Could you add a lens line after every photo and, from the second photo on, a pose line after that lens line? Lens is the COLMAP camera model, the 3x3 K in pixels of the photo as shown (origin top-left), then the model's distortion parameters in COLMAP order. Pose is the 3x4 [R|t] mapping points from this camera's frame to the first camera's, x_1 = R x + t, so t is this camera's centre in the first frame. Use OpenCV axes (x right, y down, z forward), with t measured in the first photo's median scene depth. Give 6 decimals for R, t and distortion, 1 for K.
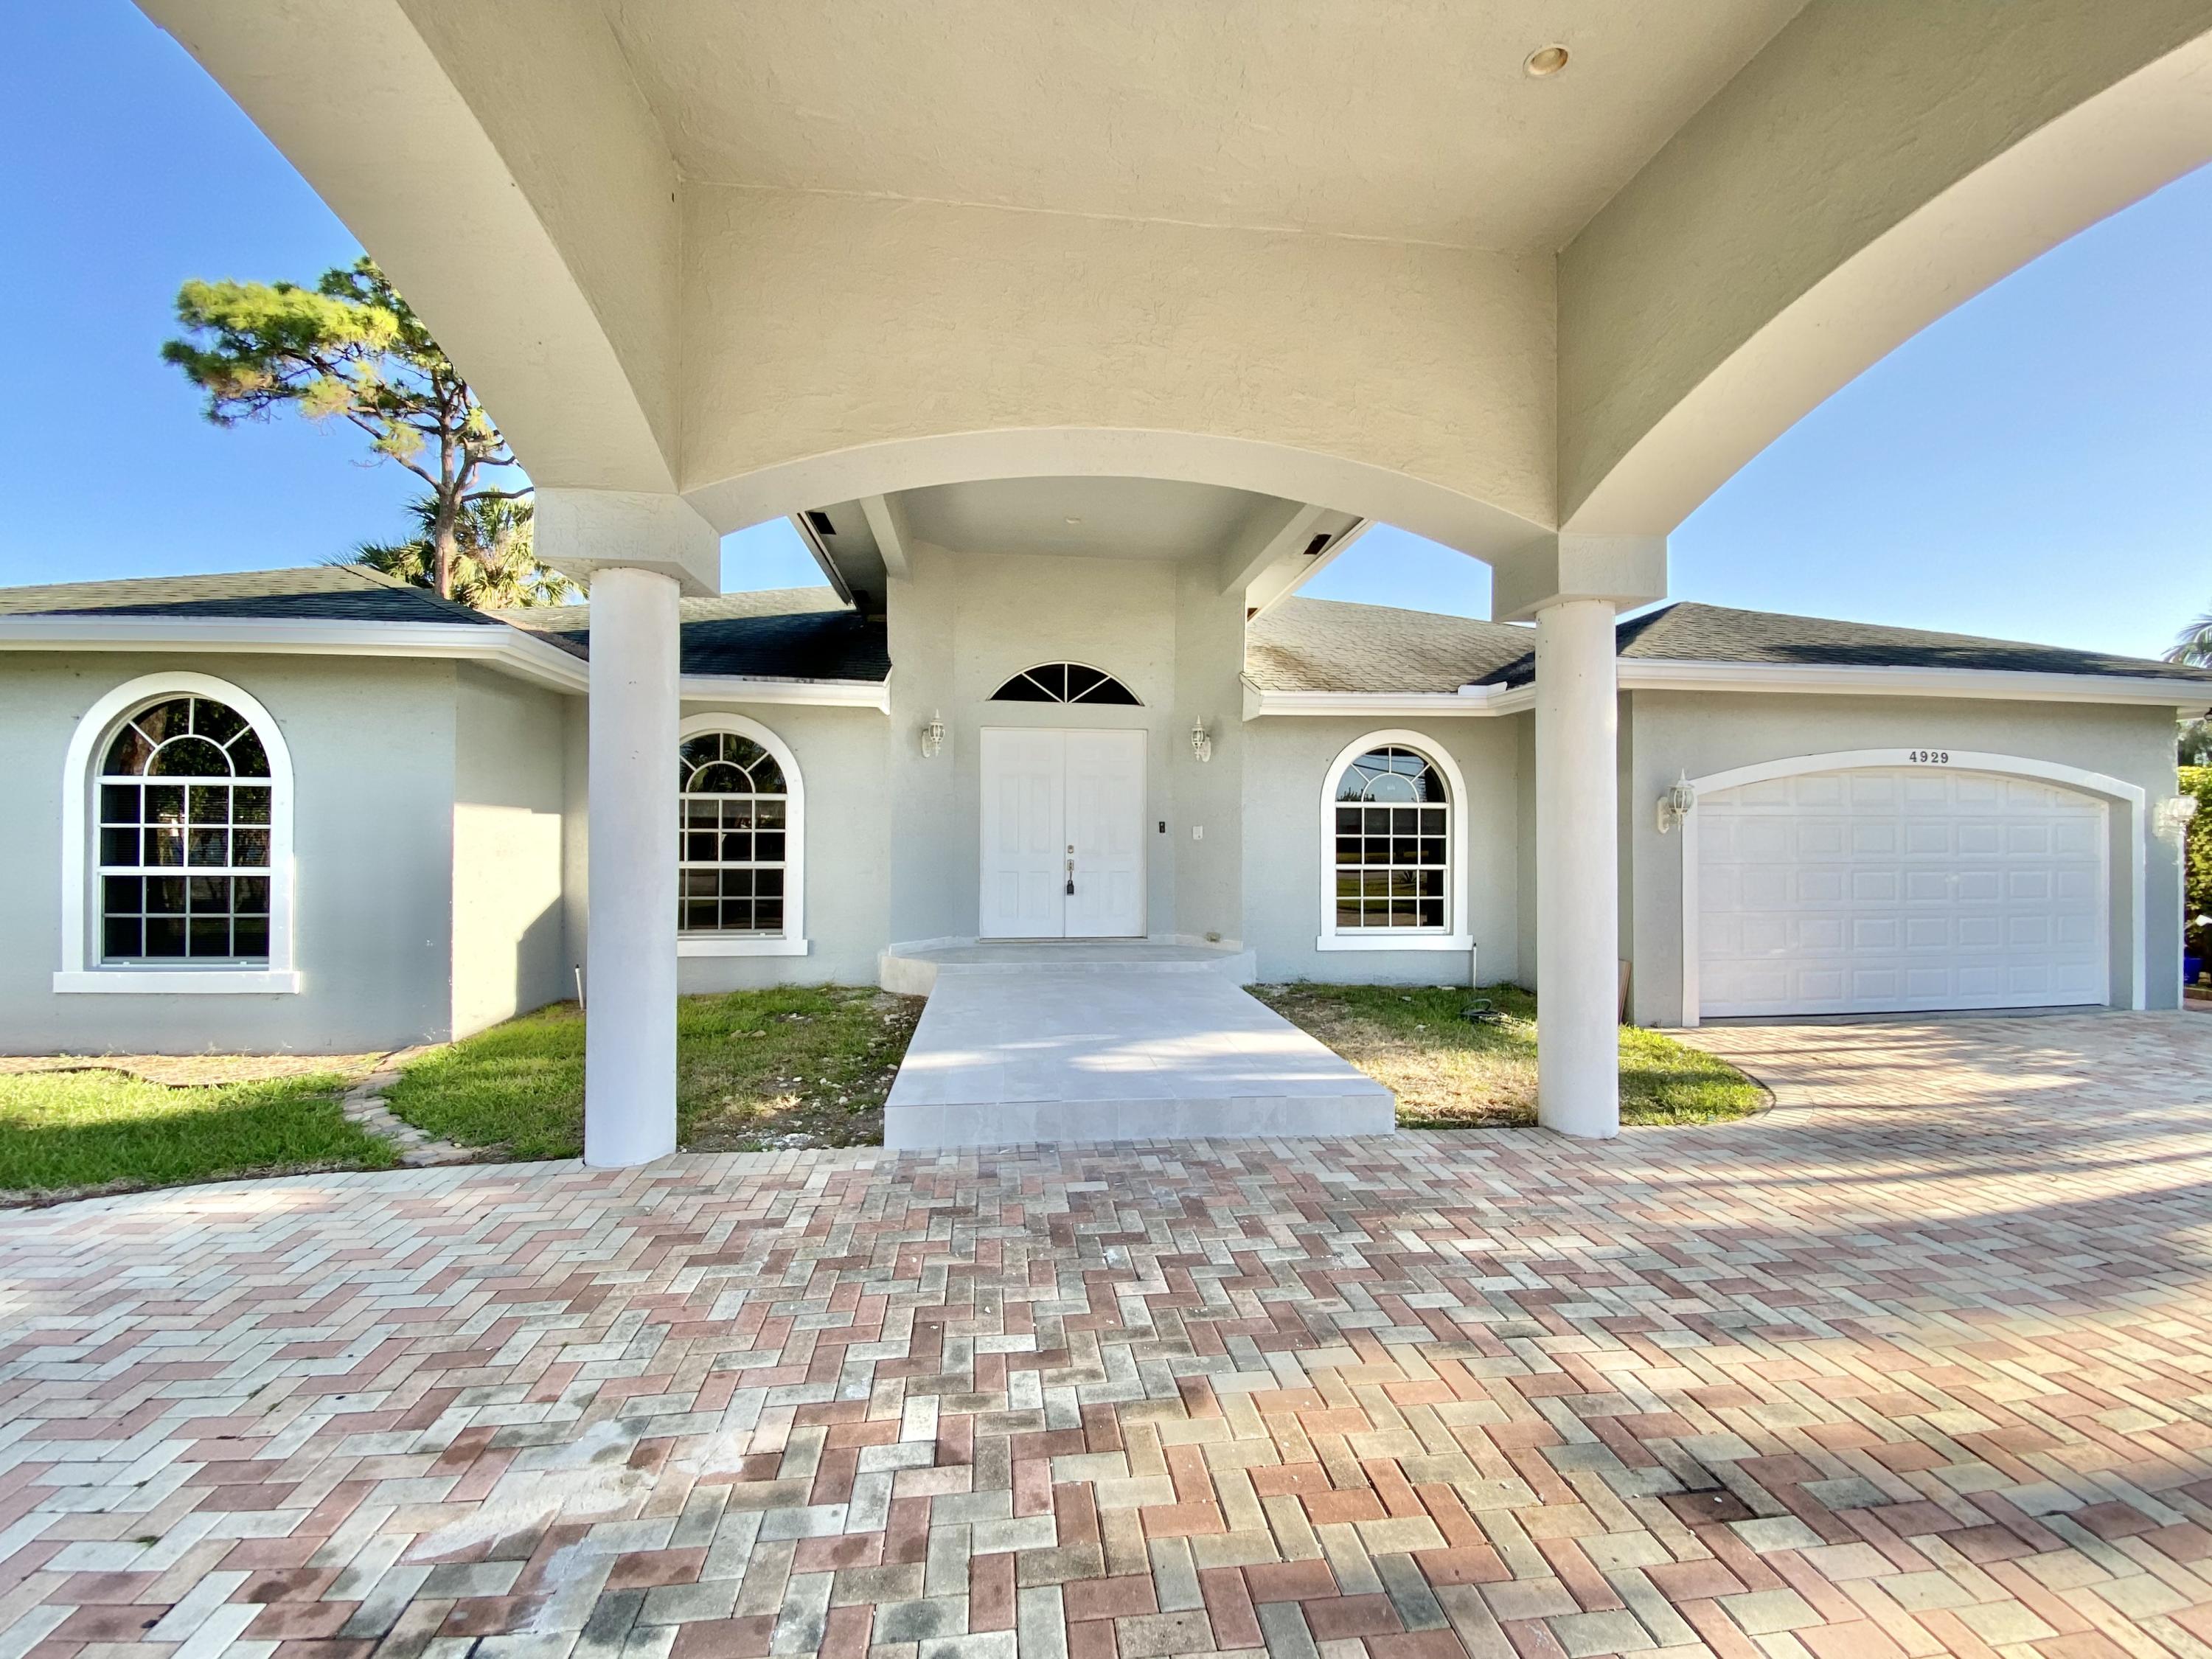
lens RADIAL K [[819.5, 0, 1106.0], [0, 819.5, 829.5], [0, 0, 1]] dist [0.022487, -0.016488]
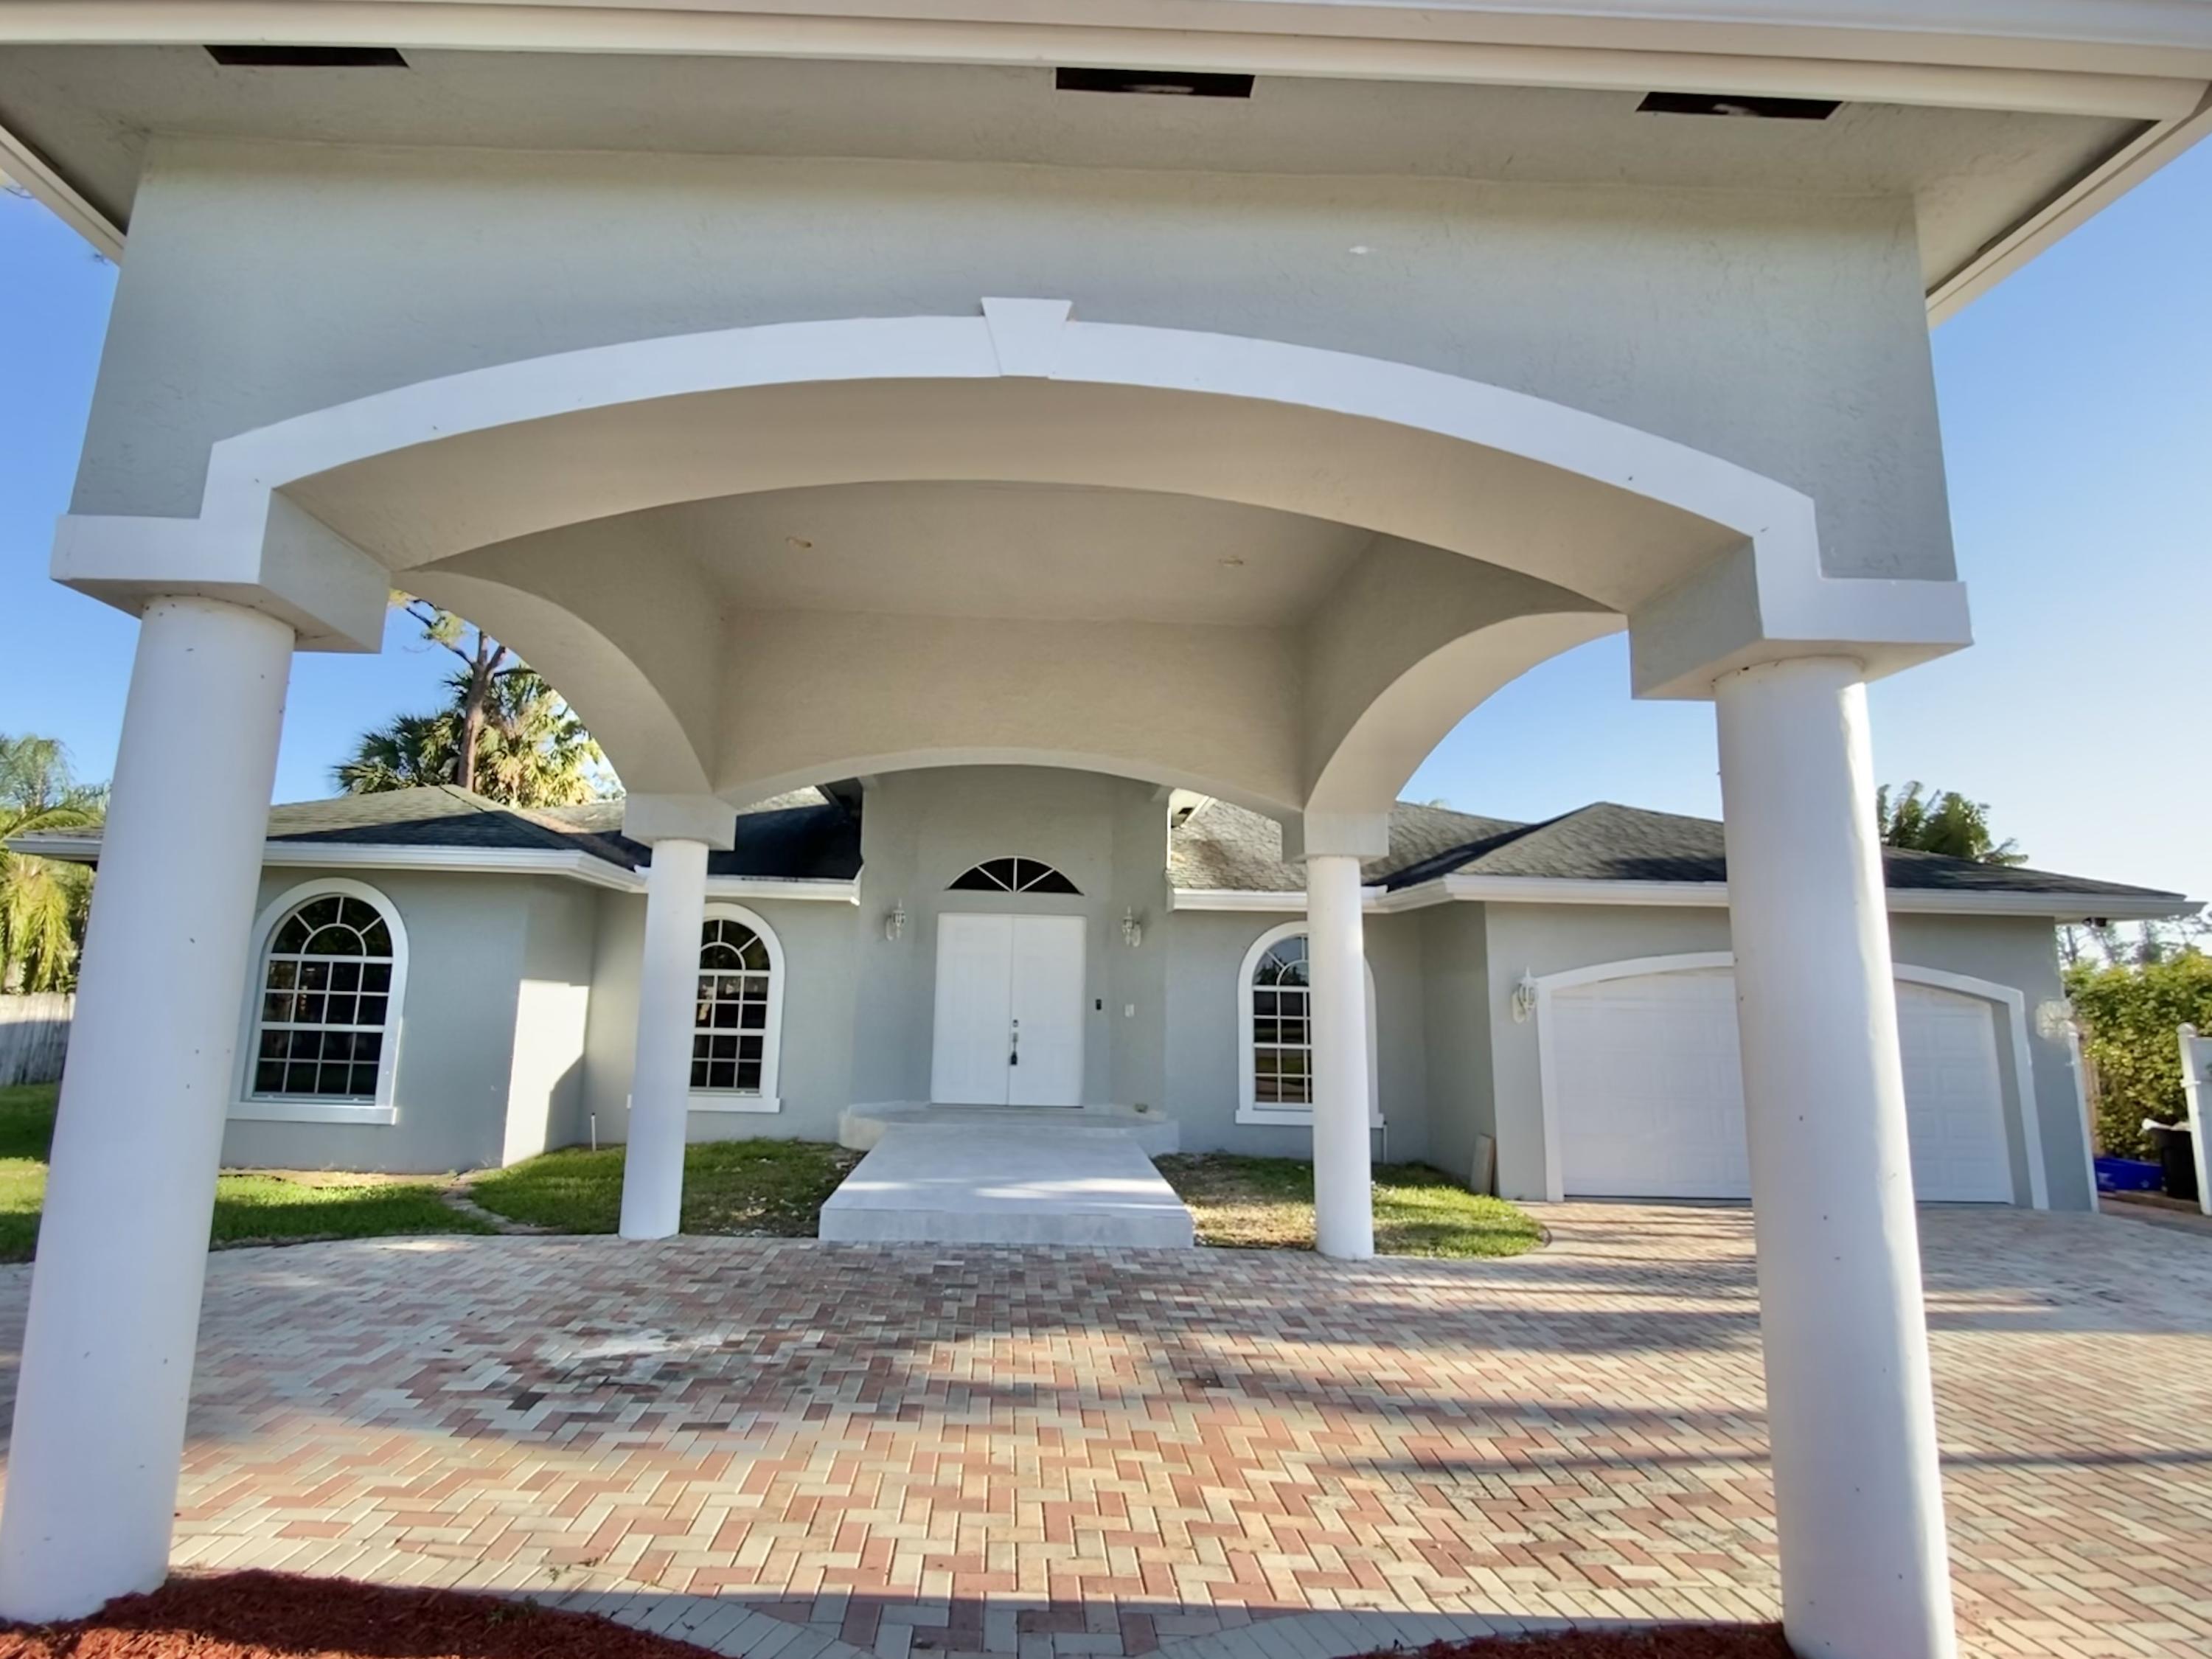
lens RADIAL K [[1130.2, 0, 1106.0], [0, 1130.2, 829.5], [0, 0, 1]] dist [0.032116, -0.032259]
pose [[0.995954, 0.008460, -0.089464, 0.295759], [-0.020689, 0.990402, -0.136659, -0.040203], [0.087449, 0.137957, 0.986570, -0.742872]]
